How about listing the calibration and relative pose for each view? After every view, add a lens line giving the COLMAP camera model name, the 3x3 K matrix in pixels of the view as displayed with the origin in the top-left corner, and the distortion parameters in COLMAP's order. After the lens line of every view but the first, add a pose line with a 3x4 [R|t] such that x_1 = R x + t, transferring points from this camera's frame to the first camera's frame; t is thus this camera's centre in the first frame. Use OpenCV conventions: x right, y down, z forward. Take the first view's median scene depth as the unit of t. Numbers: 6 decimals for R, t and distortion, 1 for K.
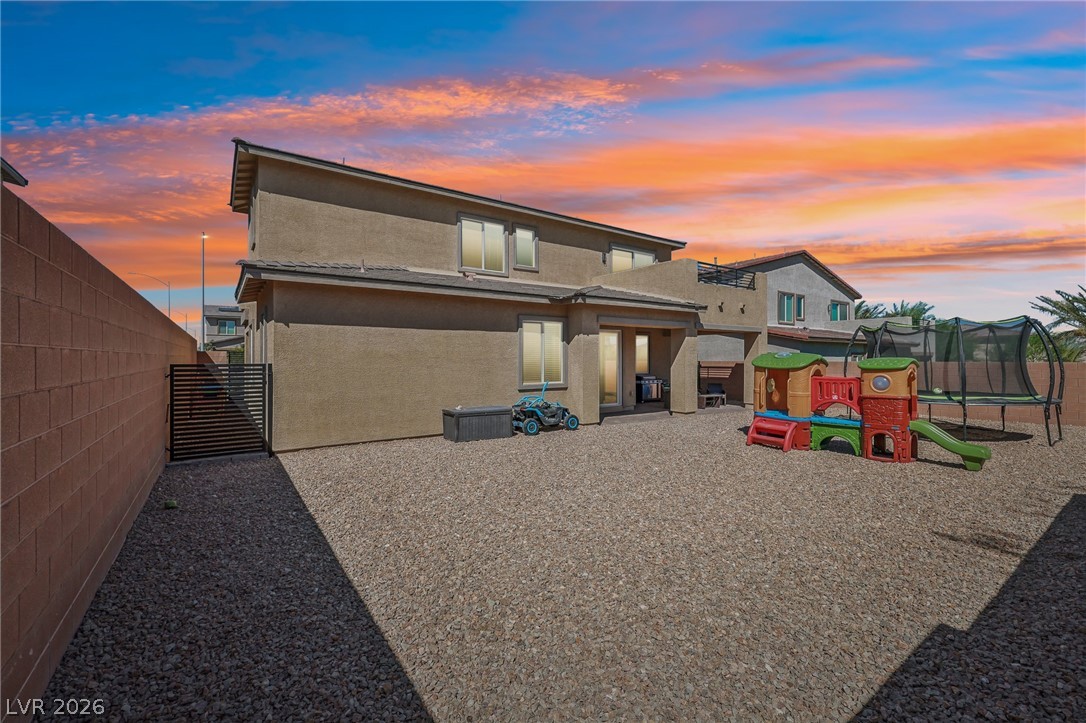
lens RADIAL K [[458.2, 0, 539.8], [0, 458.2, 360.3], [0, 0, 1]] dist [-0.002104, 0.001327]
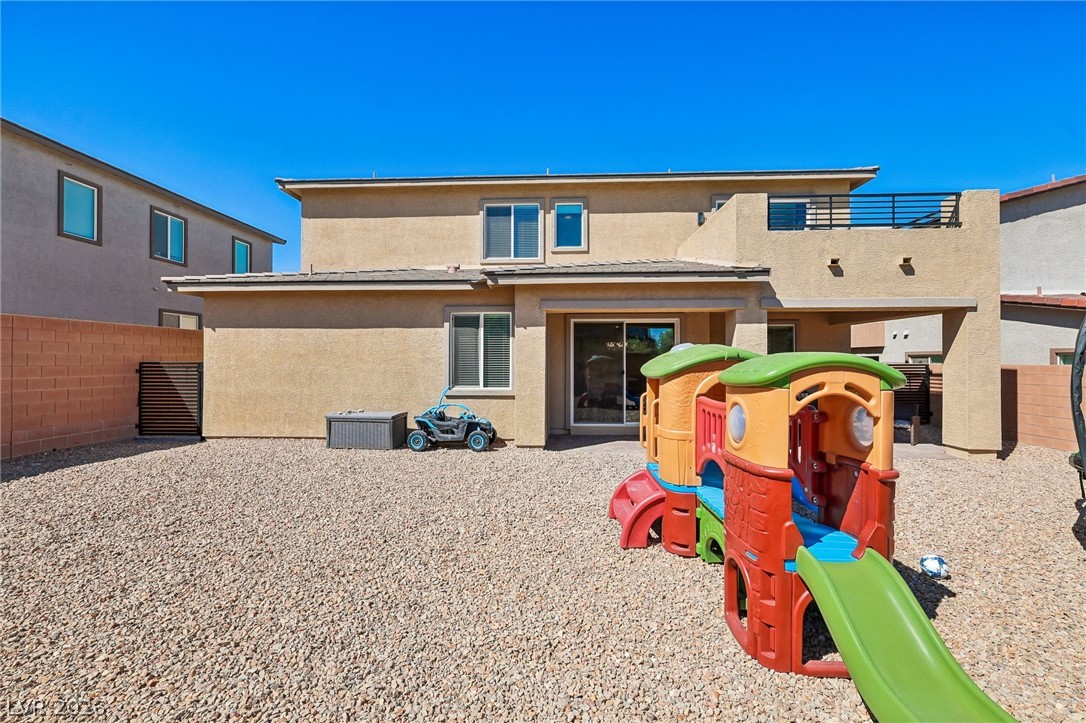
lens RADIAL K [[458.2, 0, 542.2], [0, 458.2, 358.3], [0, 0, 1]] dist [-0.002104, 0.001327]
pose [[0.781539, -0.000169, -0.623856, 0.614469], [-0.004983, 0.999966, -0.006514, 0.000218], [0.623836, 0.008200, 0.781512, 0.452991]]
